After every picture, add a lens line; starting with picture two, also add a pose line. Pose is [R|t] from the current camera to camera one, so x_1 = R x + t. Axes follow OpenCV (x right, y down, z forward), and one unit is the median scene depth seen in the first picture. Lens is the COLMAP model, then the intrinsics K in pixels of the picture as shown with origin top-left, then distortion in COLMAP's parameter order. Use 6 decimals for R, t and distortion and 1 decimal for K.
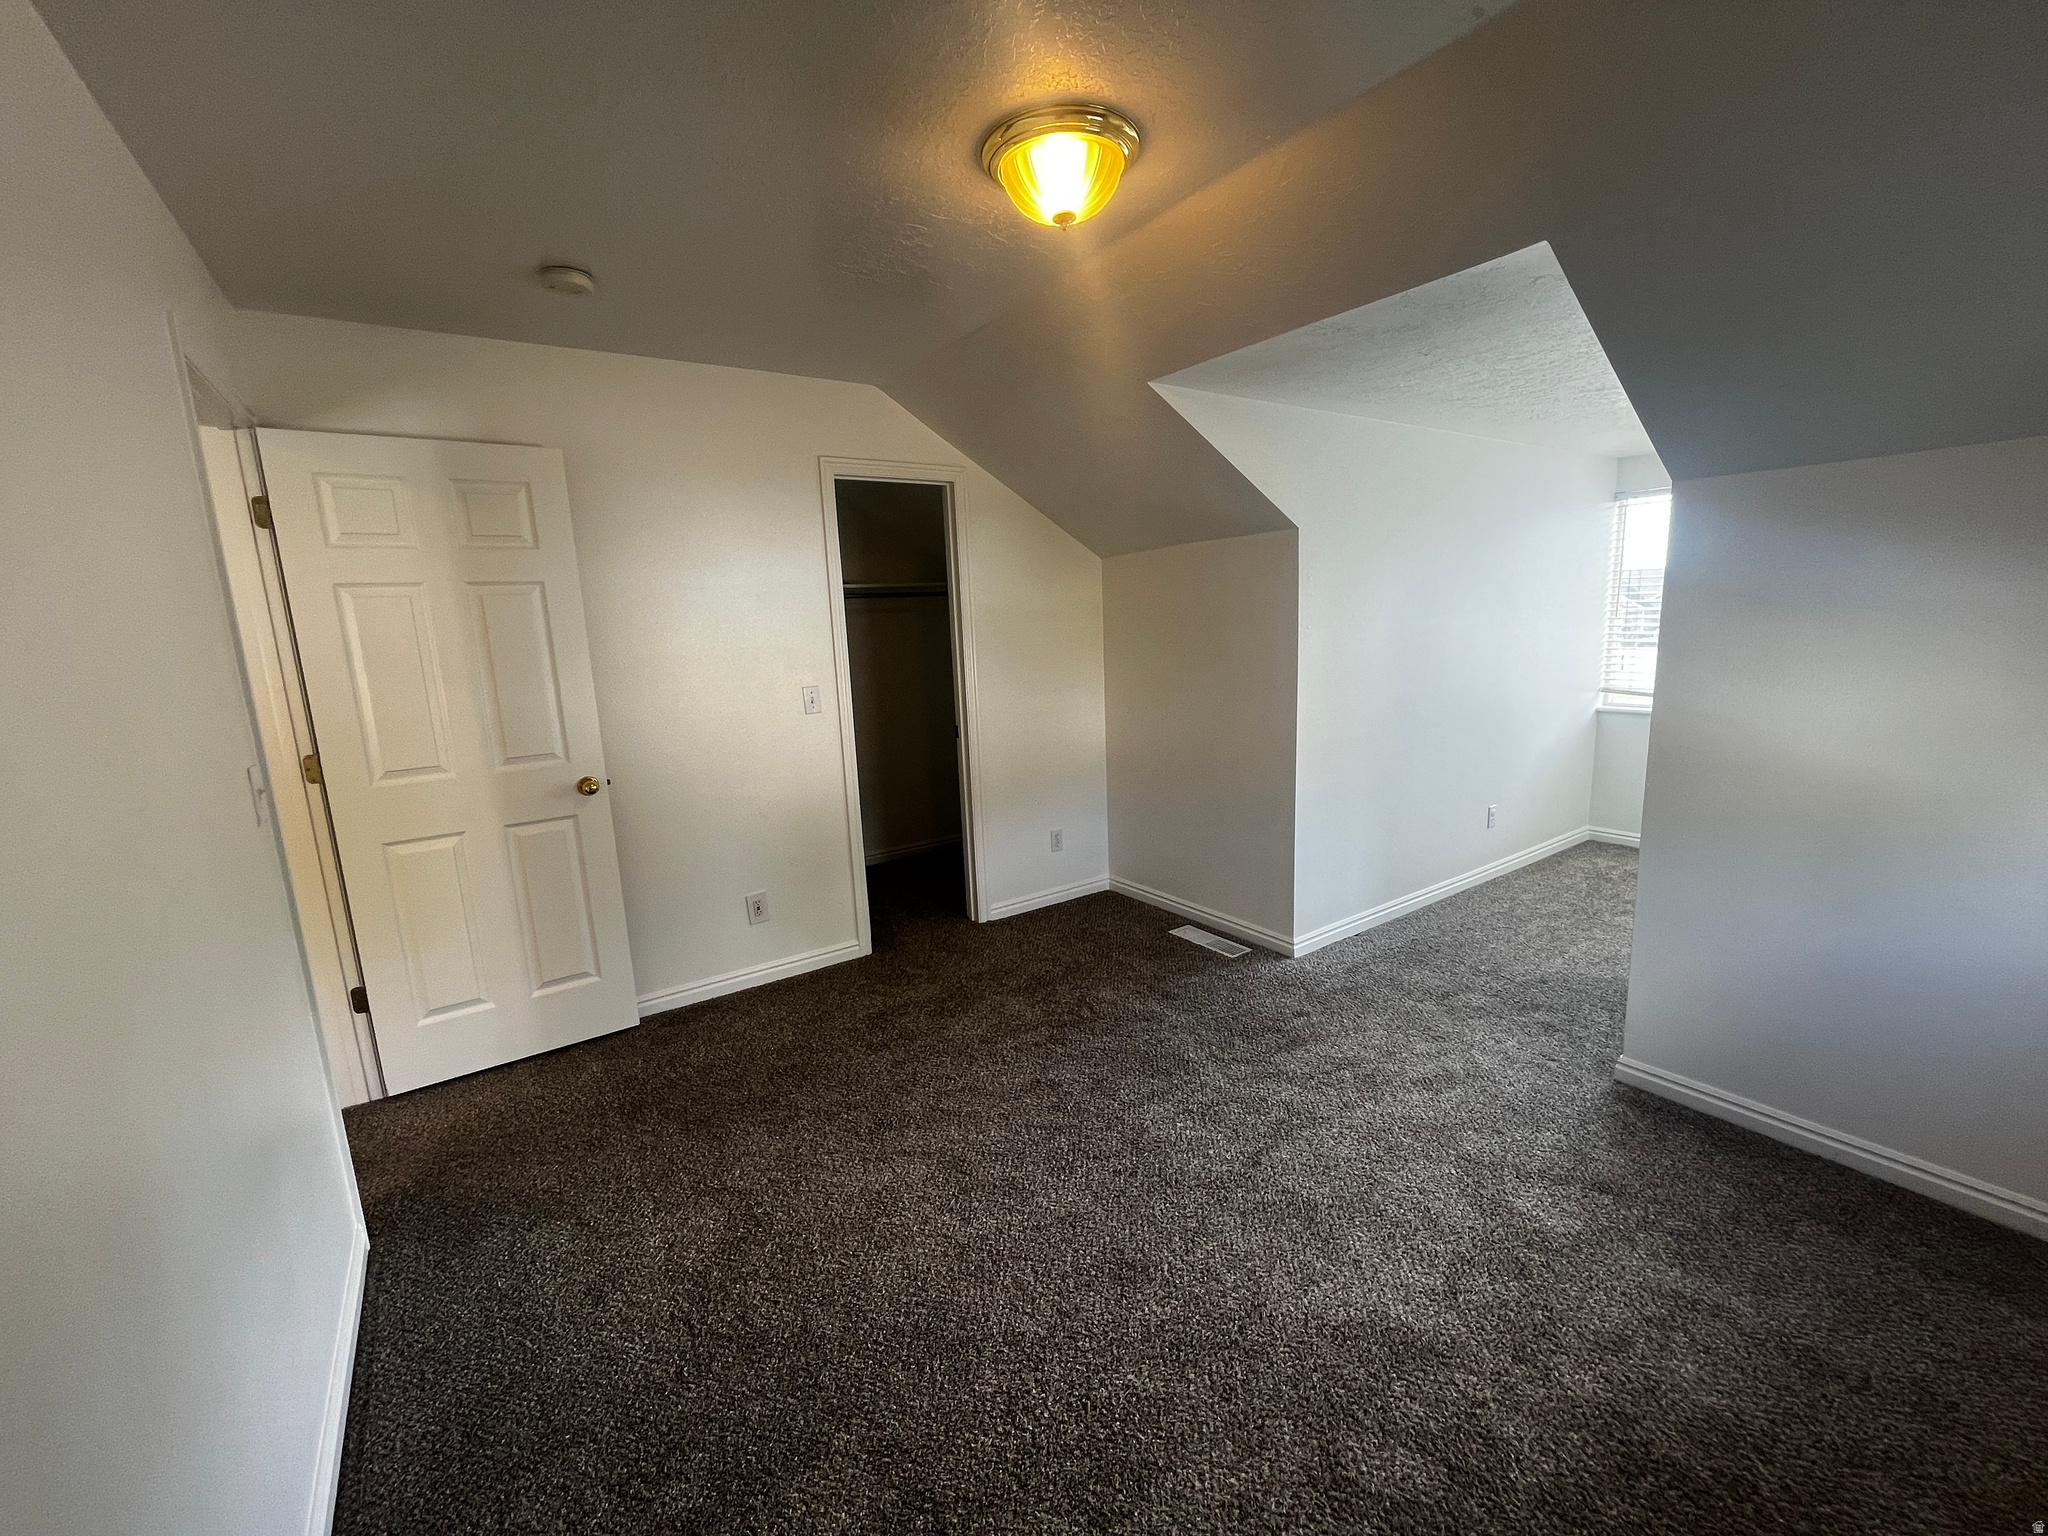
lens RADIAL K [[829.1, 0, 1022.3], [0, 829.1, 770.7], [0, 0, 1]] dist [-0.000355, -0.000205]
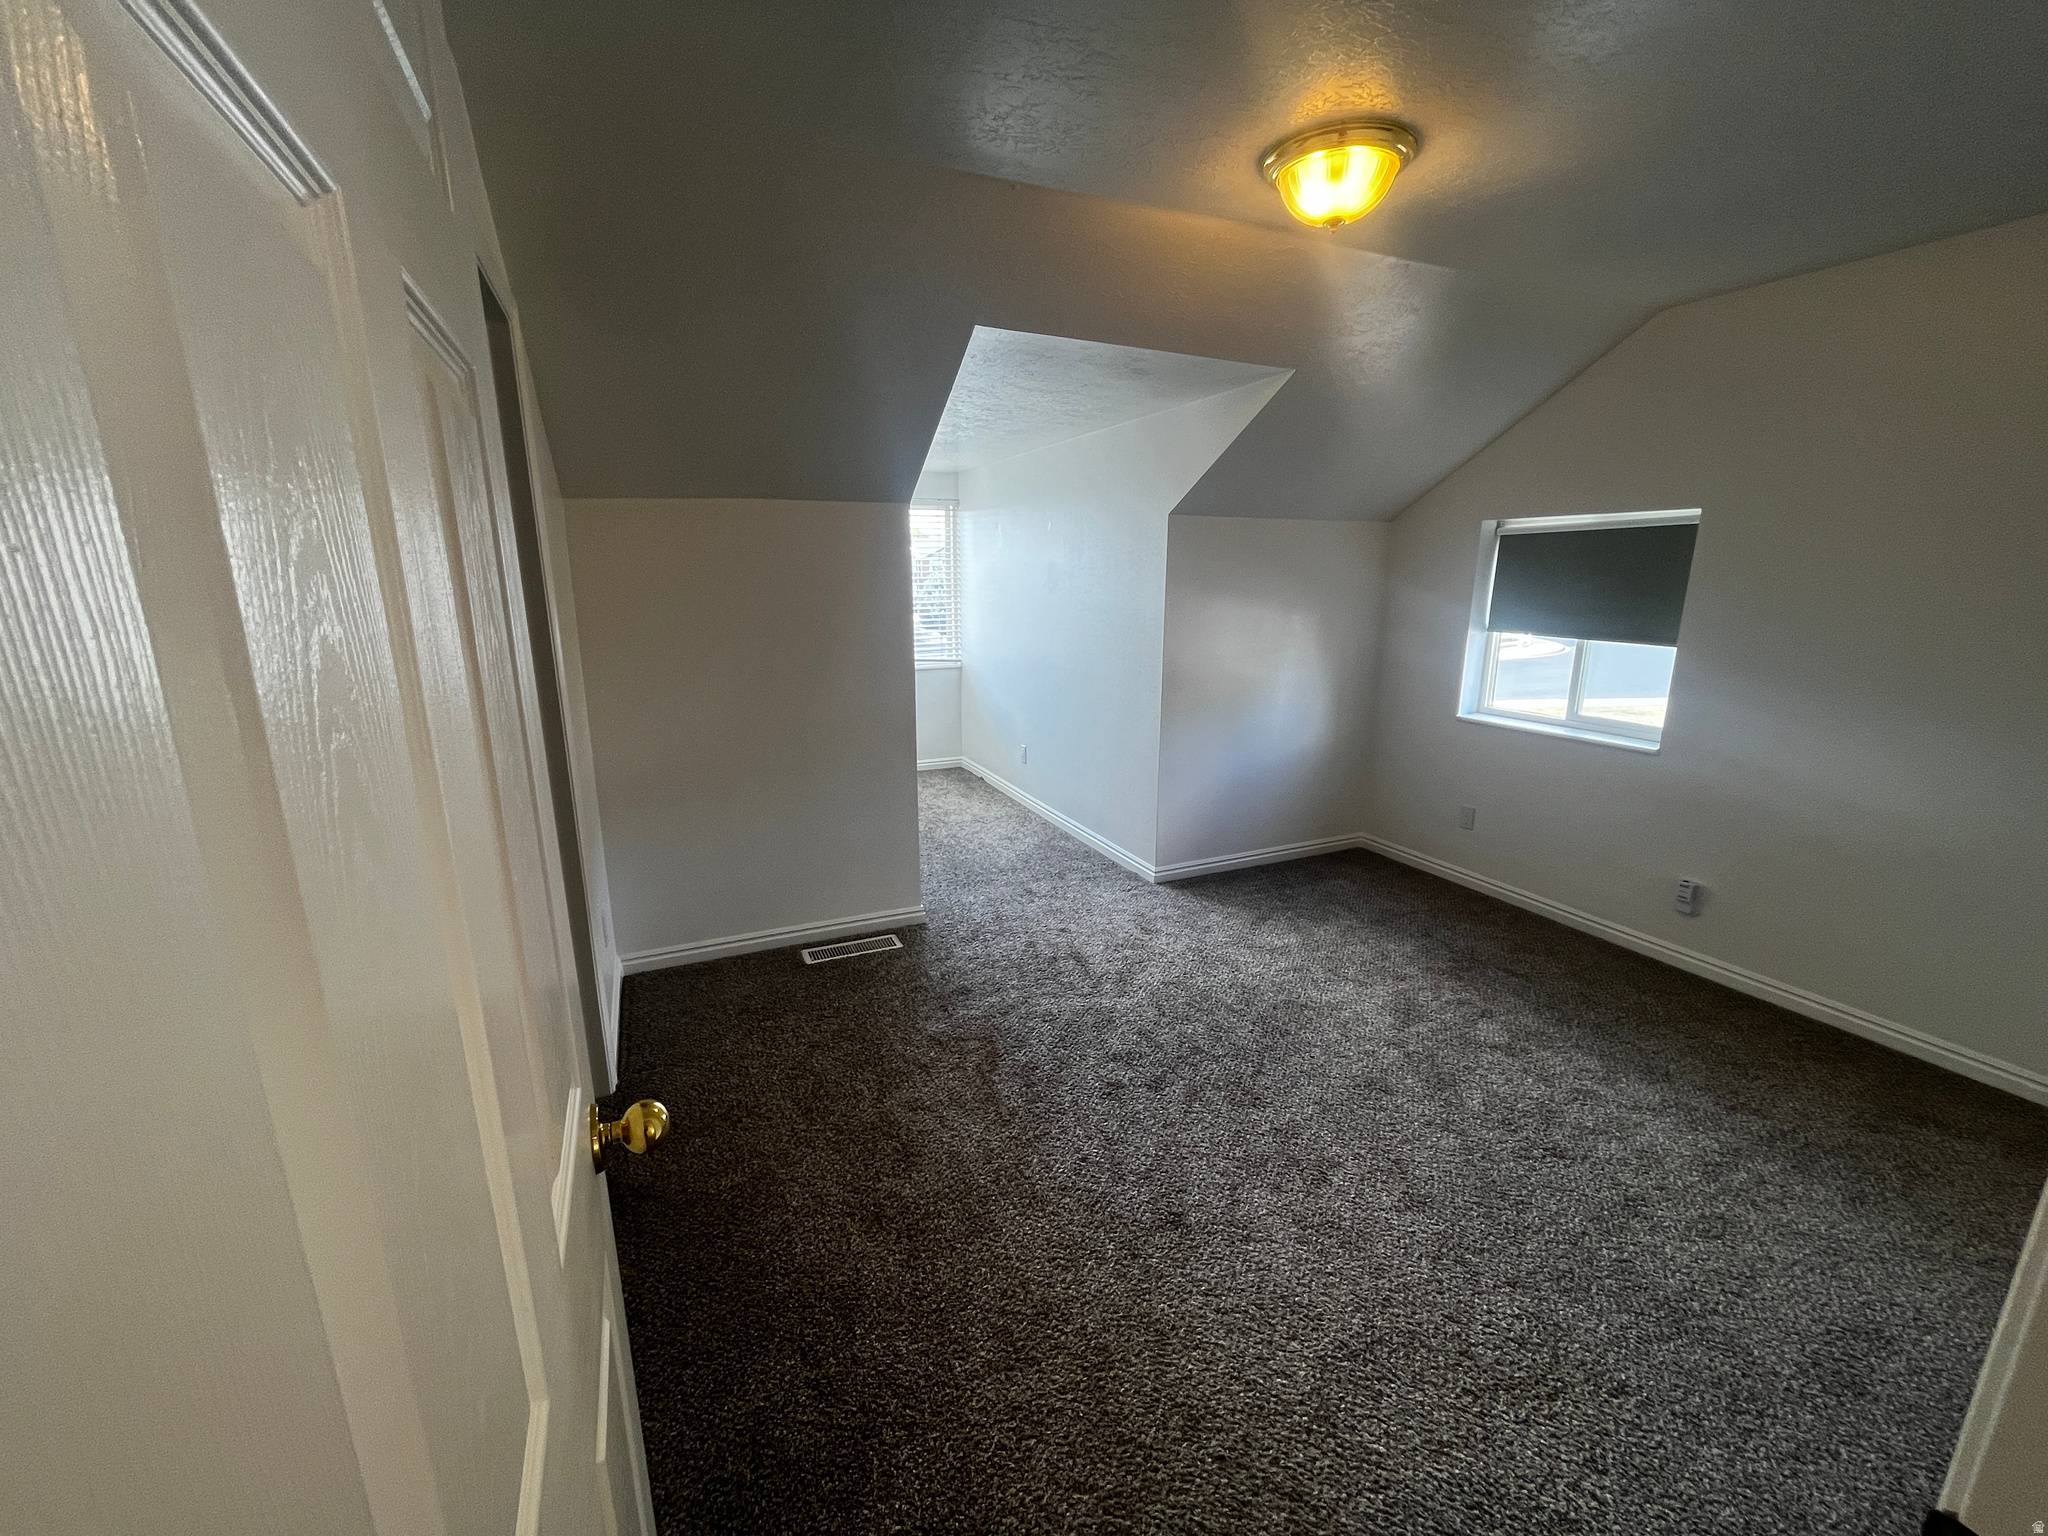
lens RADIAL K [[829.1, 0, 1022.3], [0, 829.1, 770.7], [0, 0, 1]] dist [-0.000355, -0.000205]
pose [[0.179082, -0.187376, 0.965826, -0.934660], [0.171502, 0.972611, 0.156893, -0.153134], [-0.968771, 0.137544, 0.206313, 0.973580]]
